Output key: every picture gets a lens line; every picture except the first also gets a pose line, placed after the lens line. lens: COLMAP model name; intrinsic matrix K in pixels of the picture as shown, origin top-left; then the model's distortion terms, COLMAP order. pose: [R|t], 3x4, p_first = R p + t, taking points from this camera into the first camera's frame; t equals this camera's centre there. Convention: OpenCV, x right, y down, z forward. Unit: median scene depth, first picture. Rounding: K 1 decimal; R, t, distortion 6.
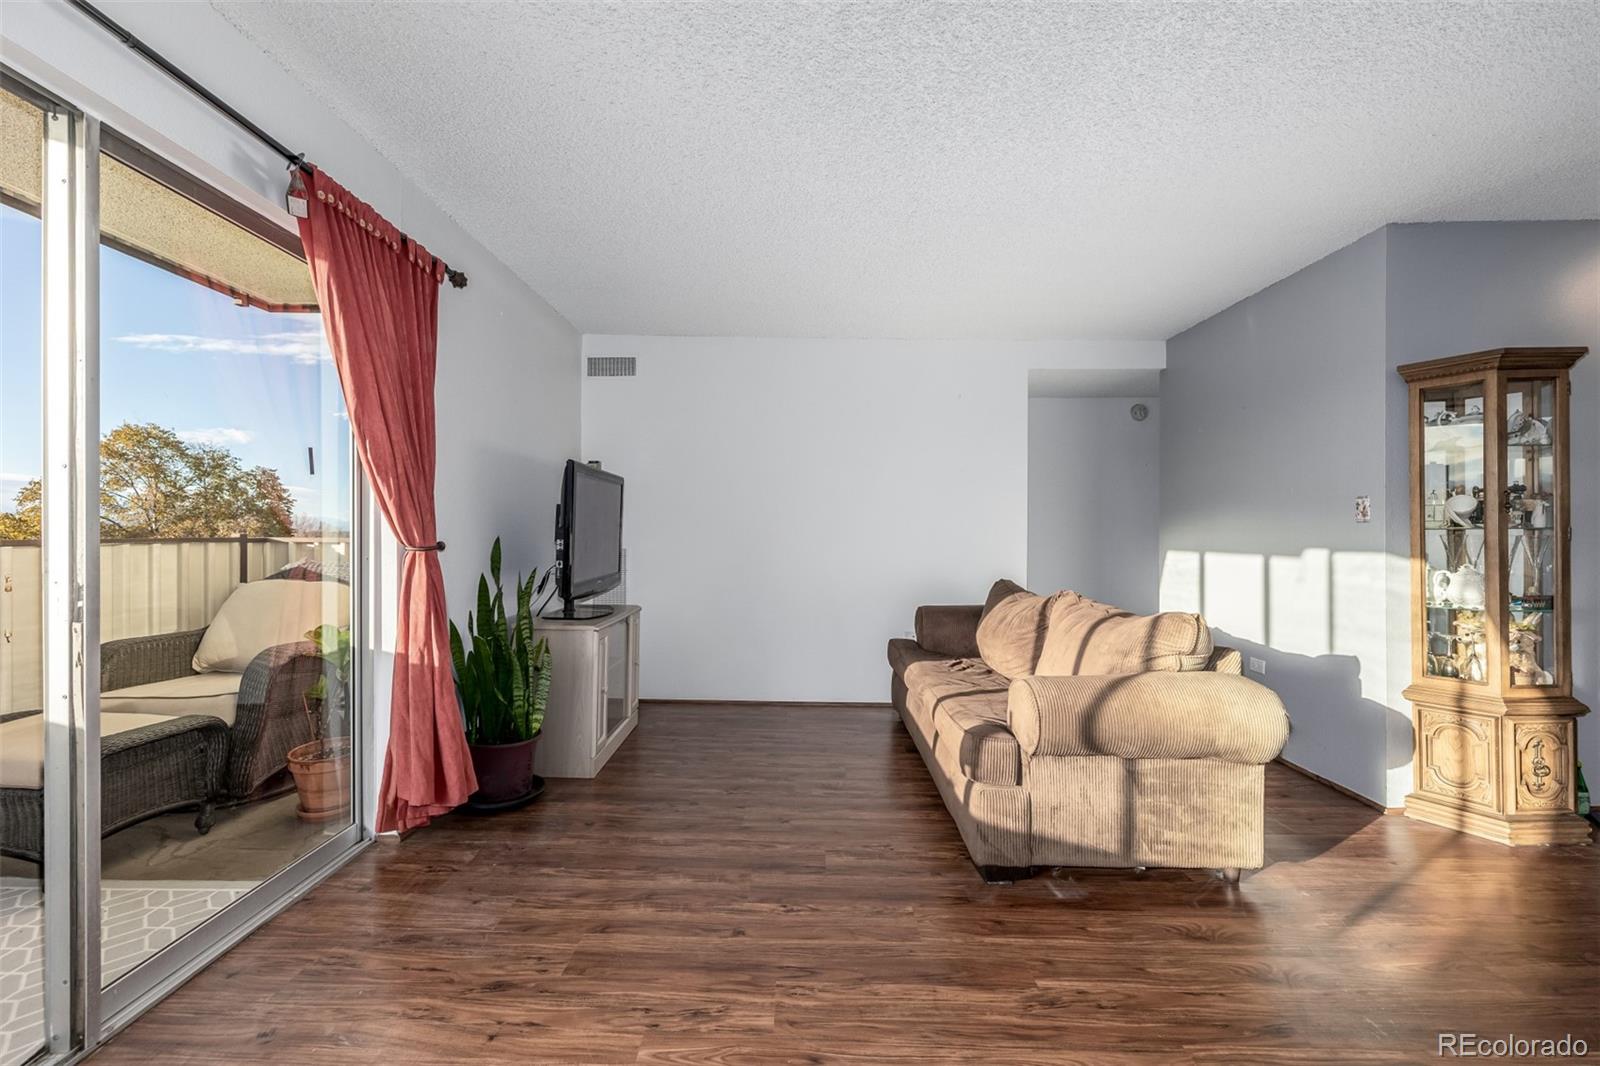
lens RADIAL K [[681.1, 0, 796.1], [0, 681.1, 543.1], [0, 0, 1]] dist [-0.000379, -0.000074]
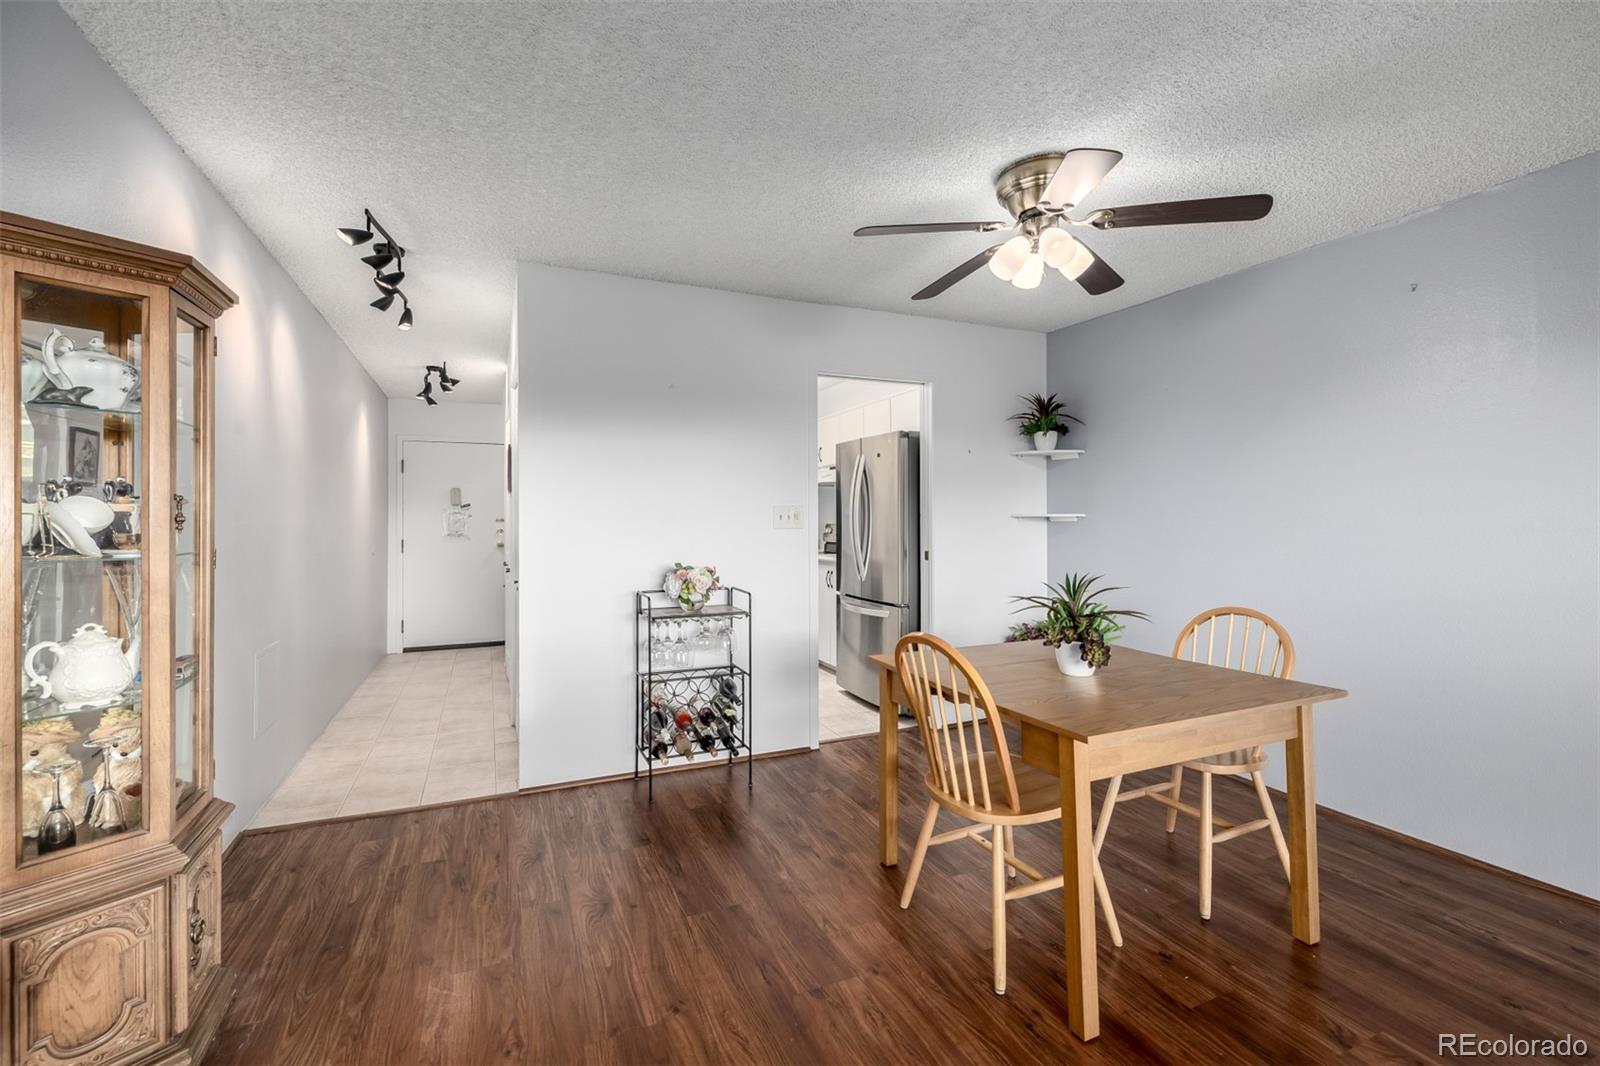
lens RADIAL K [[683.2, 0, 805.4], [0, 683.2, 511.5], [0, 0, 1]] dist [0.000086, -0.000075]
pose [[-0.432284, 0.007727, 0.901704, 0.254798], [0.015059, 0.999886, -0.001349, -0.051249], [-0.901612, 0.012995, -0.432351, 0.743617]]
